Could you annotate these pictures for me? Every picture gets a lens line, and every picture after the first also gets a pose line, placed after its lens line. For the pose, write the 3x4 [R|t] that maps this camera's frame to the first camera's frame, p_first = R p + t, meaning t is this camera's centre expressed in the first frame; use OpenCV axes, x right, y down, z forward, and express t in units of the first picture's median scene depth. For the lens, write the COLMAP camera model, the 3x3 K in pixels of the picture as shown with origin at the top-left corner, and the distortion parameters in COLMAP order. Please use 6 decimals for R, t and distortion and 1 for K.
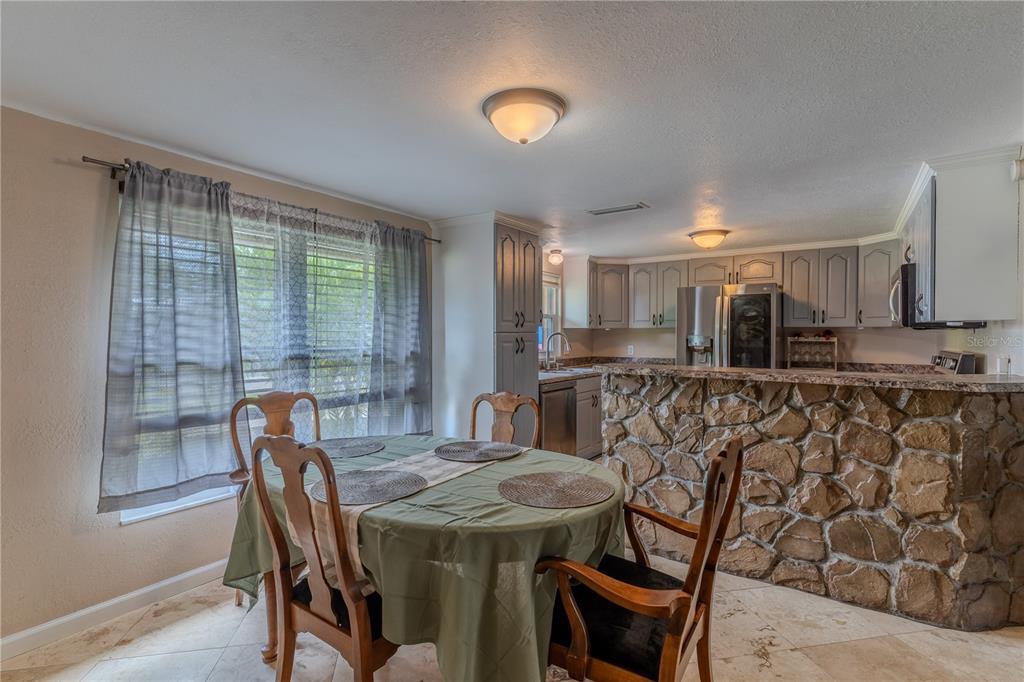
lens RADIAL K [[491.3, 0, 509.8], [0, 491.3, 343.1], [0, 0, 1]] dist [0.001310, -0.001895]
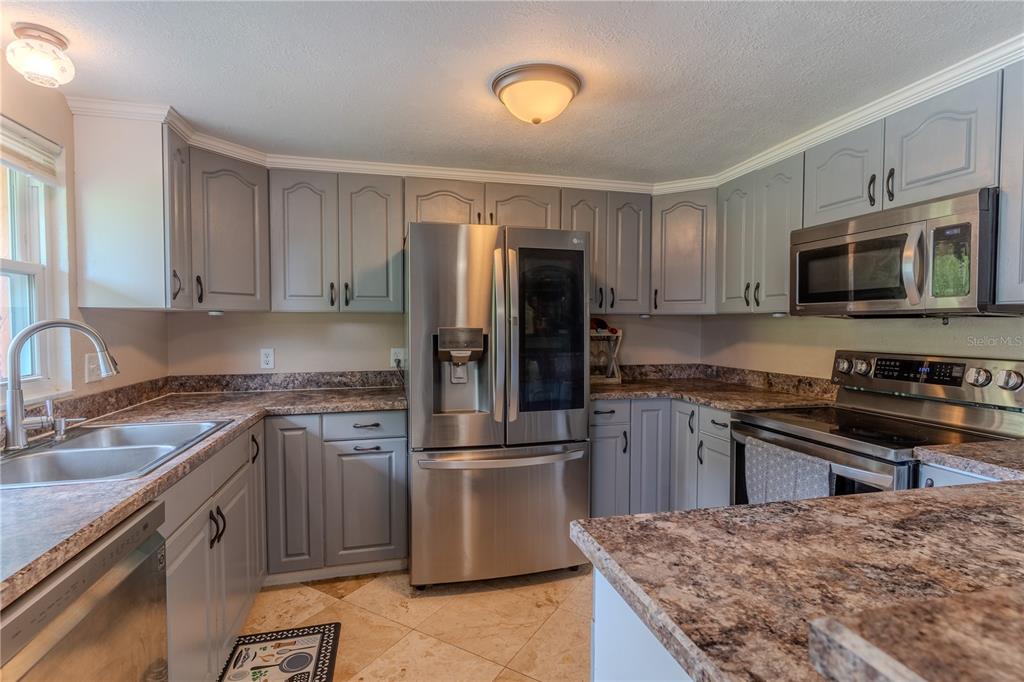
lens RADIAL K [[491.3, 0, 511.7], [0, 491.3, 337.8], [0, 0, 1]] dist [0.001310, -0.001895]
pose [[0.664432, -0.020986, 0.747054, 0.052790], [0.011236, 0.999773, 0.018092, -0.011867], [-0.747264, -0.003627, 0.664517, 0.544915]]
